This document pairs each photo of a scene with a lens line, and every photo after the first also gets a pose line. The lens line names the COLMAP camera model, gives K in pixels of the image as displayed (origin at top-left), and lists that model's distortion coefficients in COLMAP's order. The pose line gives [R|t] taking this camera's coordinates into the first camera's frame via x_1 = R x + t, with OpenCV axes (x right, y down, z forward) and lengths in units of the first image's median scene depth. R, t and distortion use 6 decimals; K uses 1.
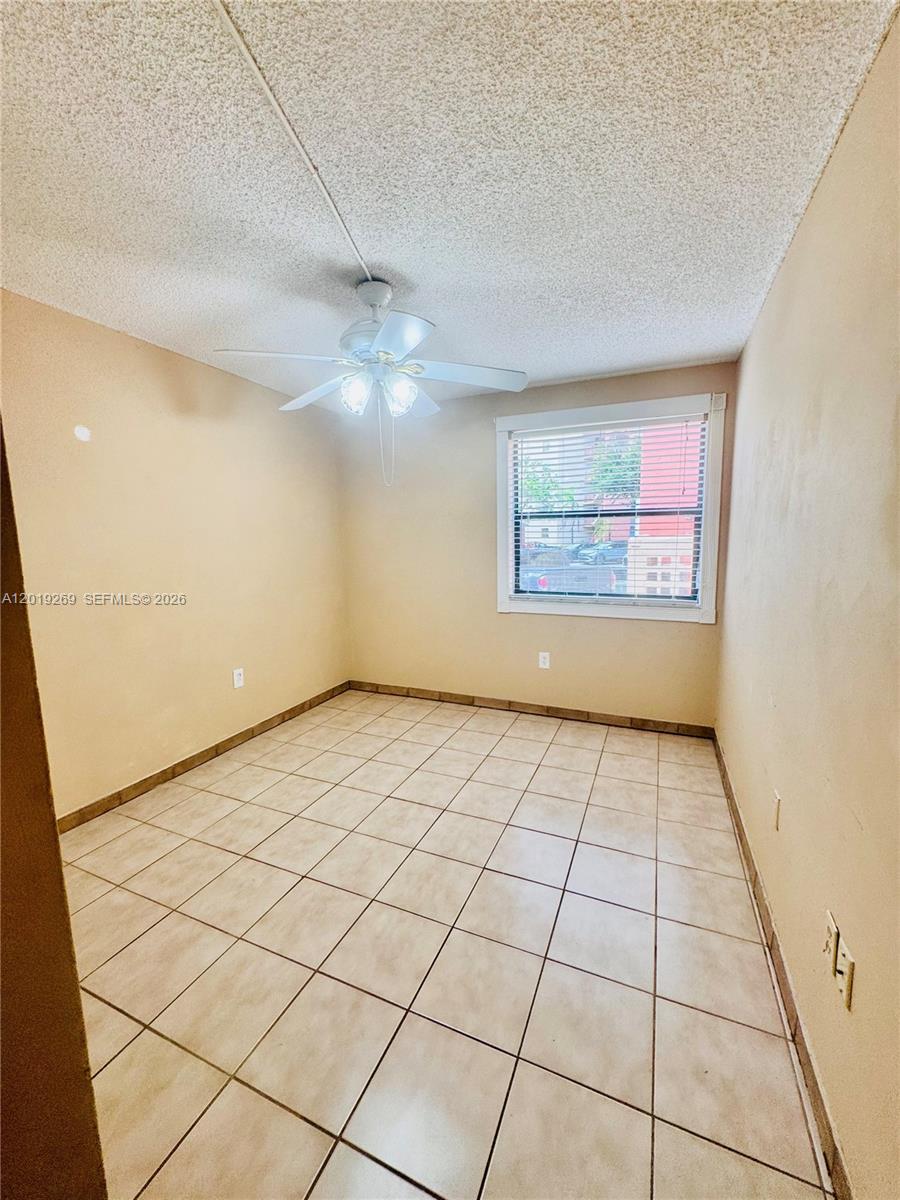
lens RADIAL K [[479.9, 0, 451.3], [0, 479.9, 598.2], [0, 0, 1]] dist [-0.002352, -0.000385]
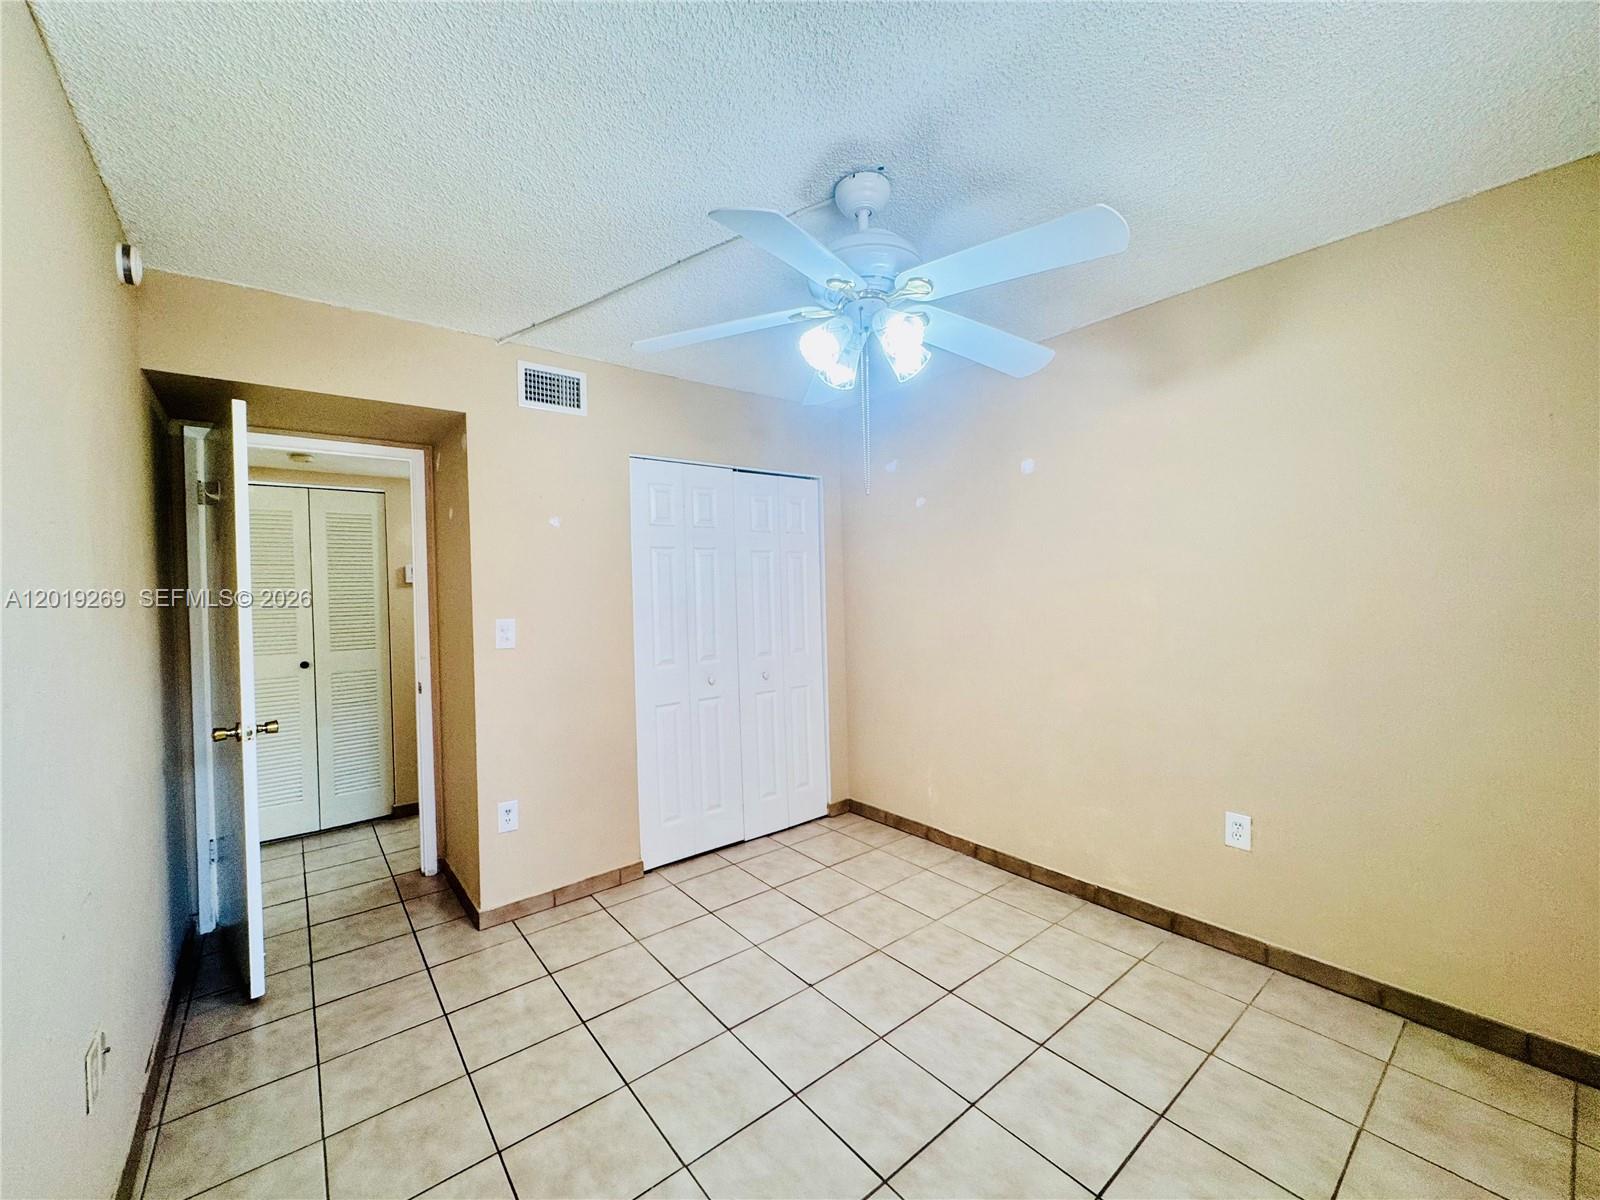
lens RADIAL K [[639.9, 0, 801.6], [0, 639.9, 601.4], [0, 0, 1]] dist [-0.002352, -0.000385]
pose [[-0.461815, 0.041056, -0.886026, 0.476482], [-0.083854, 0.992433, 0.089693, -0.131093], [0.883004, 0.115719, -0.454878, 1.024649]]
